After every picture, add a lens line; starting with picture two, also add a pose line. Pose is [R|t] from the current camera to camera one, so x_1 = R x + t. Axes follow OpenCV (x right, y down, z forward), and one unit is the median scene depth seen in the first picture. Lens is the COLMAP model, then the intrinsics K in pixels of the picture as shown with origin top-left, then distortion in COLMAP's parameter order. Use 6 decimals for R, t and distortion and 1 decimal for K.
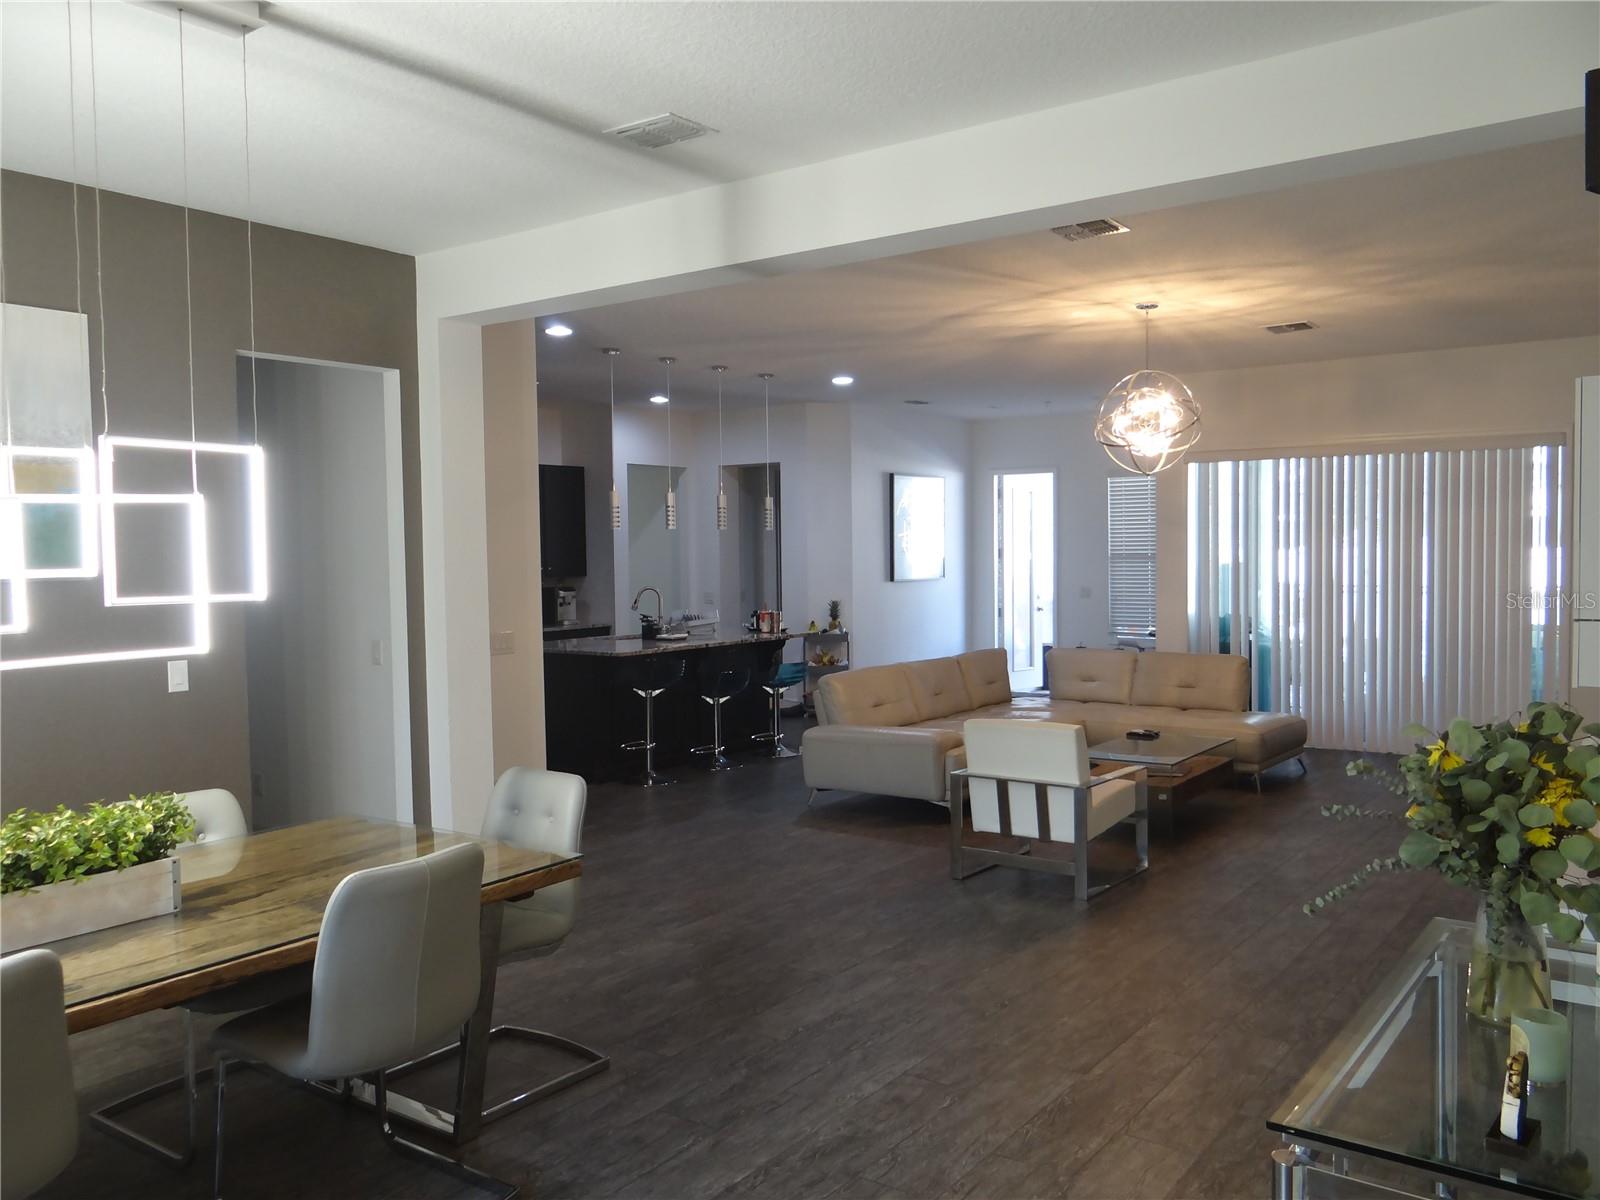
lens RADIAL K [[1265.3, 0, 800.0], [0, 1265.3, 600.0], [0, 0, 1]] dist [0.003122, -0.005186]
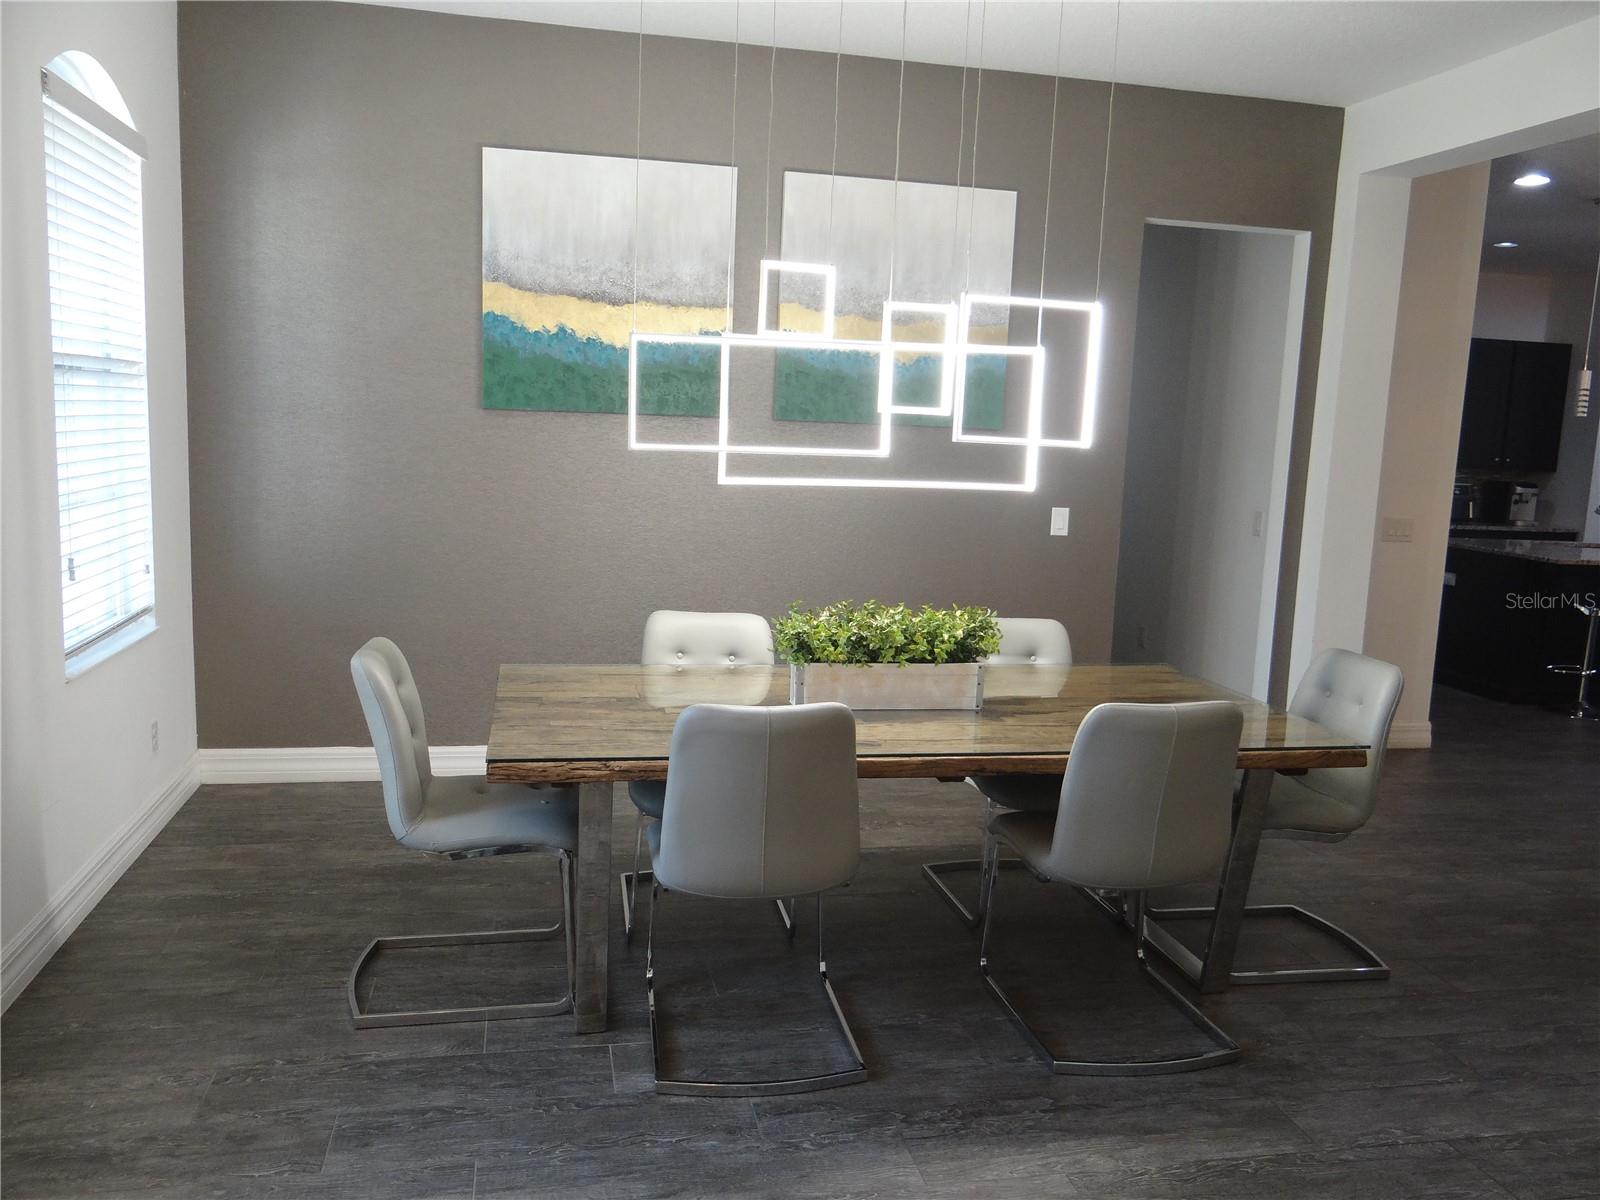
lens RADIAL K [[1264.4, 0, 800.0], [0, 1264.4, 600.0], [0, 0, 1]] dist [0.000179, 0.000172]
pose [[0.740871, 0.143988, -0.656032, 0.120776], [-0.082893, 0.988885, 0.123430, 0.015506], [0.666513, -0.037065, 0.744572, 0.028704]]
